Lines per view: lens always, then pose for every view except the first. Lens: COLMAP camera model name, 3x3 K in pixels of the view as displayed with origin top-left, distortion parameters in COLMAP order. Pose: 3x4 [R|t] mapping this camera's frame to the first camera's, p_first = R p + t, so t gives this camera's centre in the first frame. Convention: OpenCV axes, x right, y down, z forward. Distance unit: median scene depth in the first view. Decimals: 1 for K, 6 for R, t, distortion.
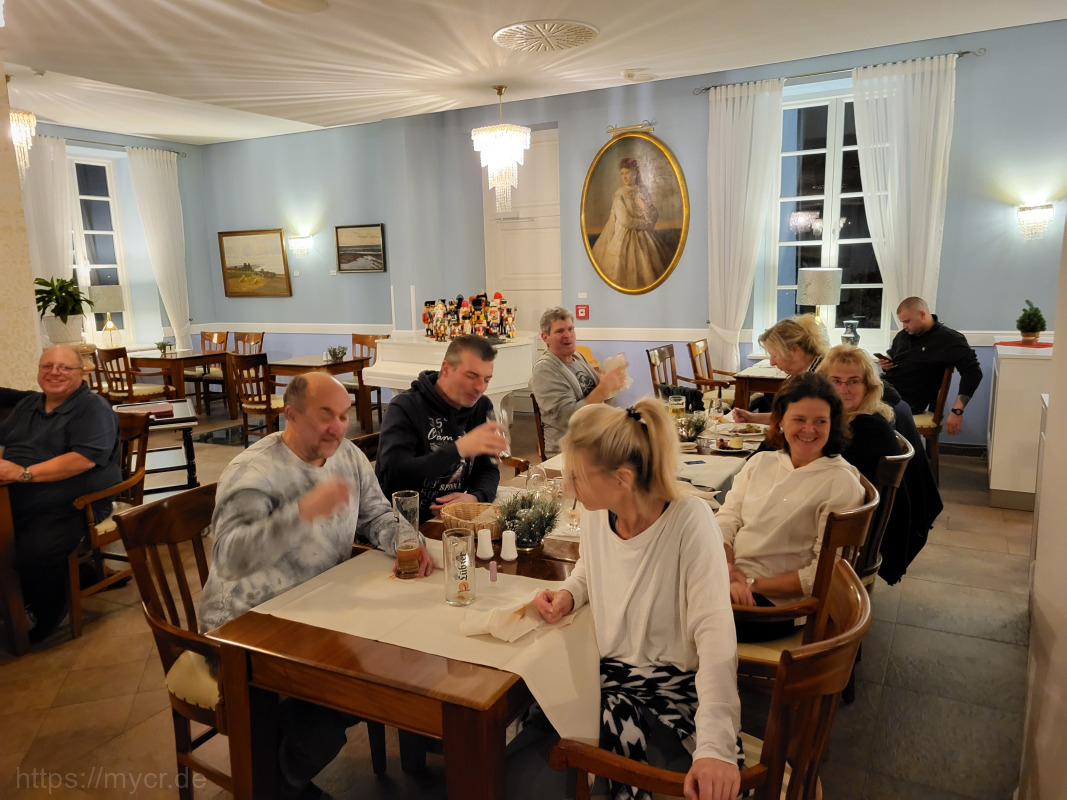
lens RADIAL K [[807.2, 0, 520.2], [0, 807.2, 400.9], [0, 0, 1]] dist [0.038490, -0.007460]
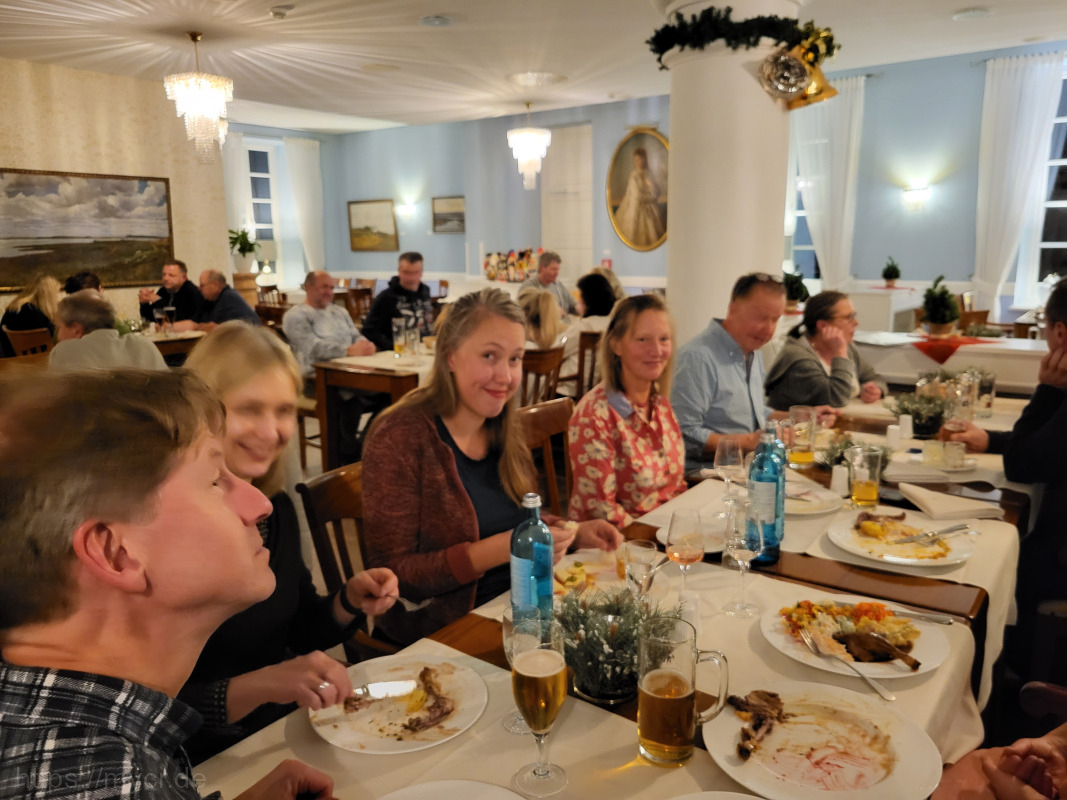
lens RADIAL K [[820.0, 0, 540.4], [0, 820.0, 395.2], [0, 0, 1]] dist [0.019388, 0.002481]
pose [[0.990151, 0.041749, -0.133632, 0.167745], [-0.038343, 0.998873, 0.027967, 0.073156], [0.134649, -0.022567, 0.990636, -0.362852]]
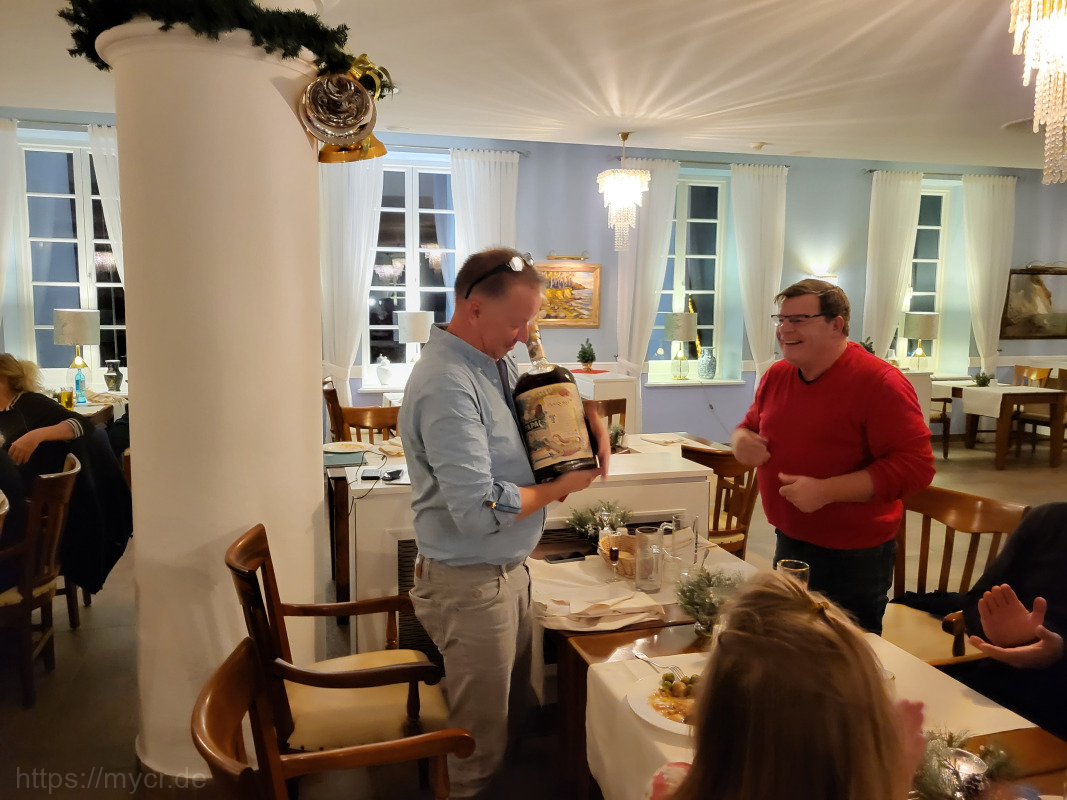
lens RADIAL K [[807.2, 0, 520.2], [0, 807.2, 400.9], [0, 0, 1]] dist [0.038490, -0.007460]
pose [[0.722170, -0.049287, 0.689958, 0.051811], [0.084221, 0.996302, -0.016982, 0.015639], [-0.686569, 0.070373, 0.723651, -0.115960]]
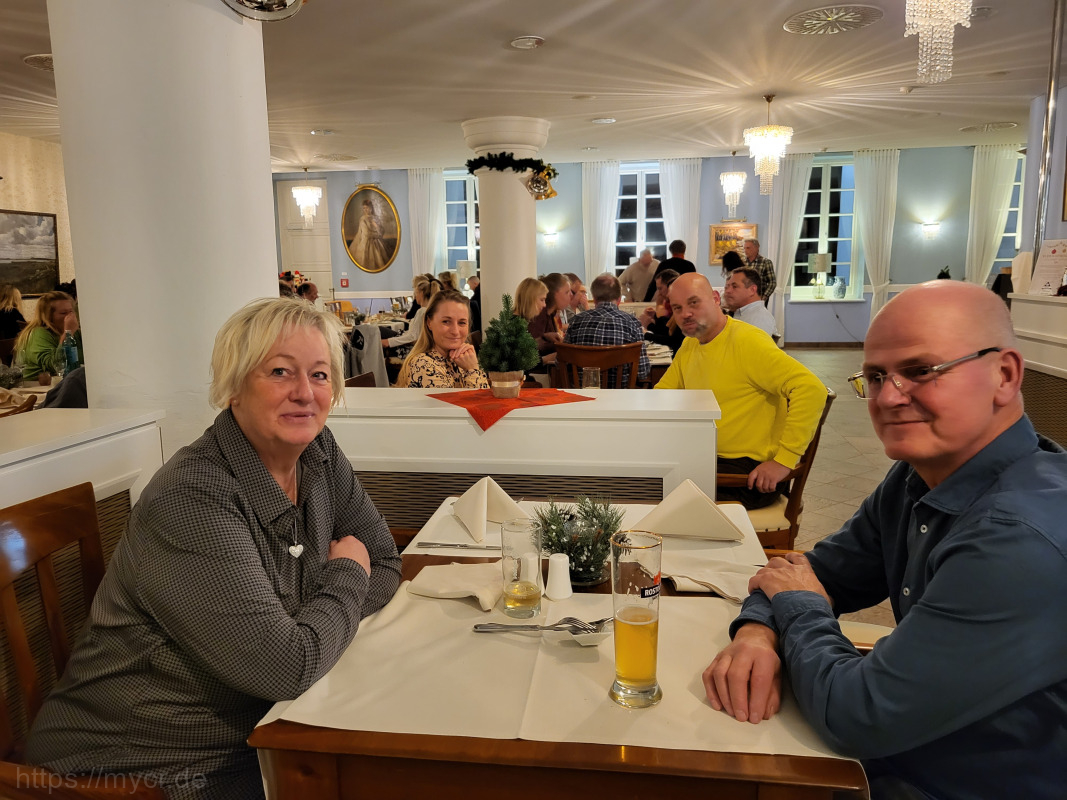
lens RADIAL K [[808.8, 0, 527.1], [0, 808.8, 390.7], [0, 0, 1]] dist [0.036882, -0.013401]
pose [[0.941292, -0.036415, 0.335624, -0.163691], [0.043210, 0.998984, -0.012795, 0.180192], [-0.334817, 0.026546, 0.941909, -0.876095]]
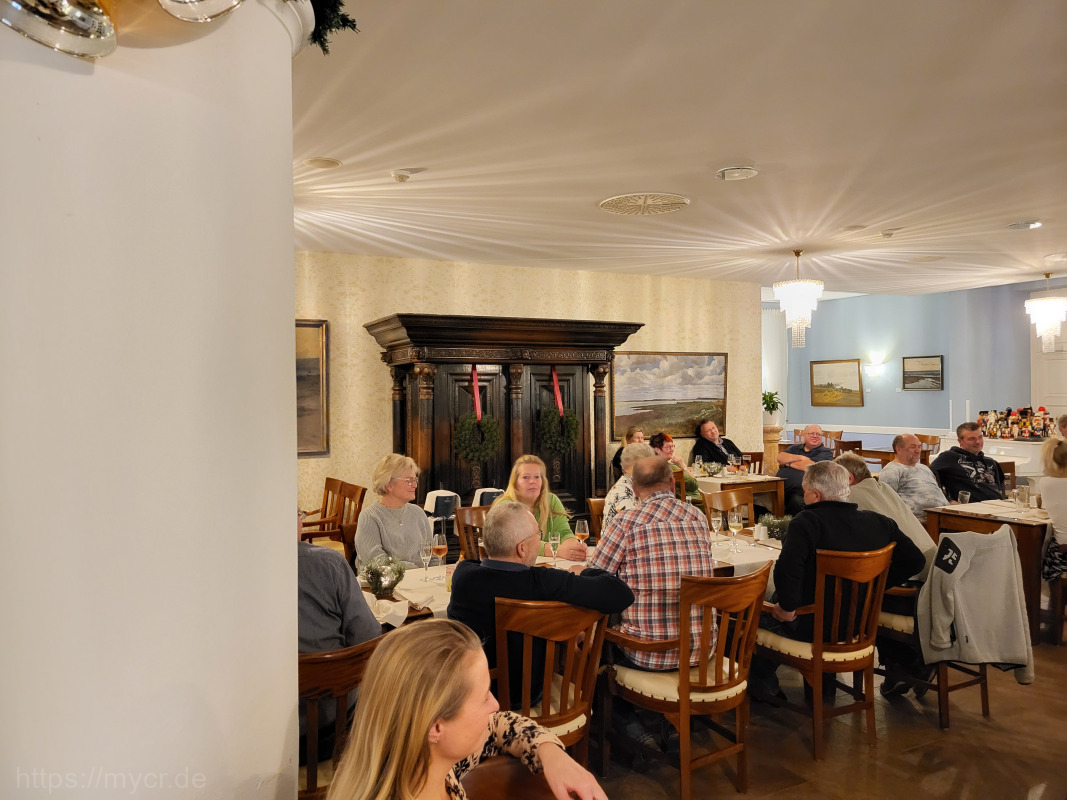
lens RADIAL K [[805.5, 0, 533.2], [0, 805.5, 395.1], [0, 0, 1]] dist [0.038674, -0.023711]
pose [[0.833346, 0.020181, -0.552384, 0.015999], [-0.101613, 0.987896, -0.117205, 0.094749], [0.543332, 0.153802, 0.825309, -0.600692]]
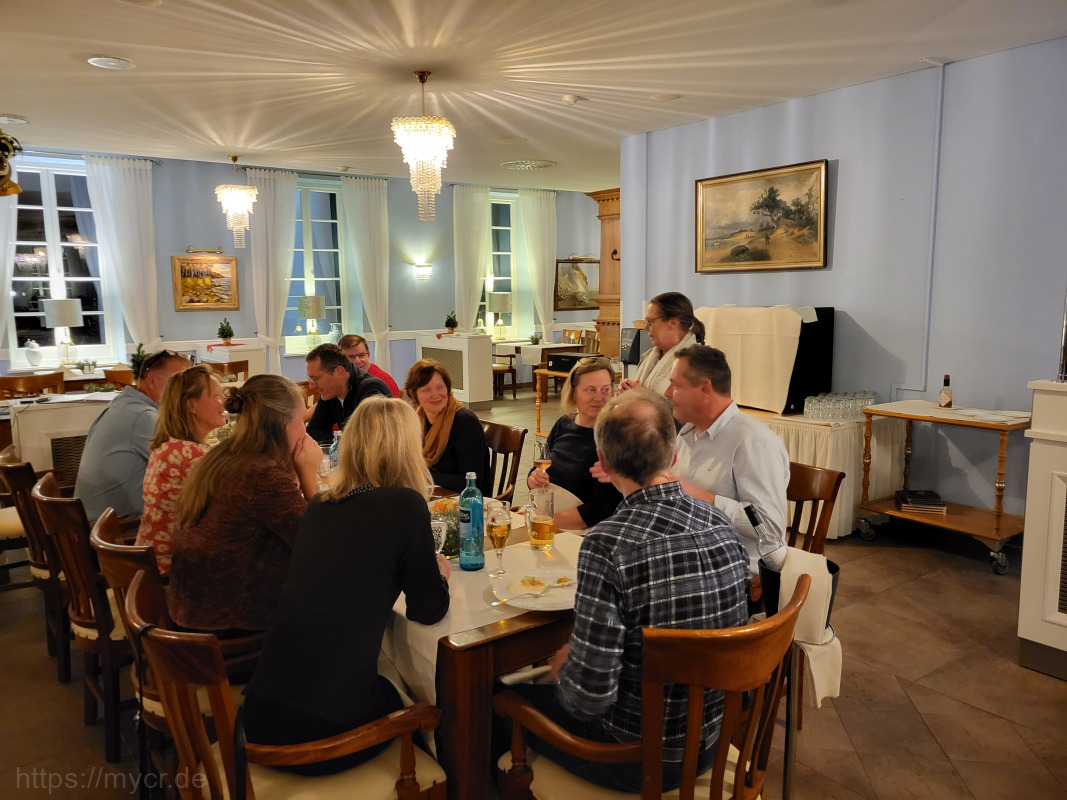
lens RADIAL K [[807.2, 0, 520.2], [0, 807.2, 400.9], [0, 0, 1]] dist [0.038490, -0.007460]
pose [[0.421940, -0.102198, 0.900845, -0.124592], [0.148631, 0.987980, 0.042467, 0.066691], [-0.894357, 0.115975, 0.432059, -0.370165]]
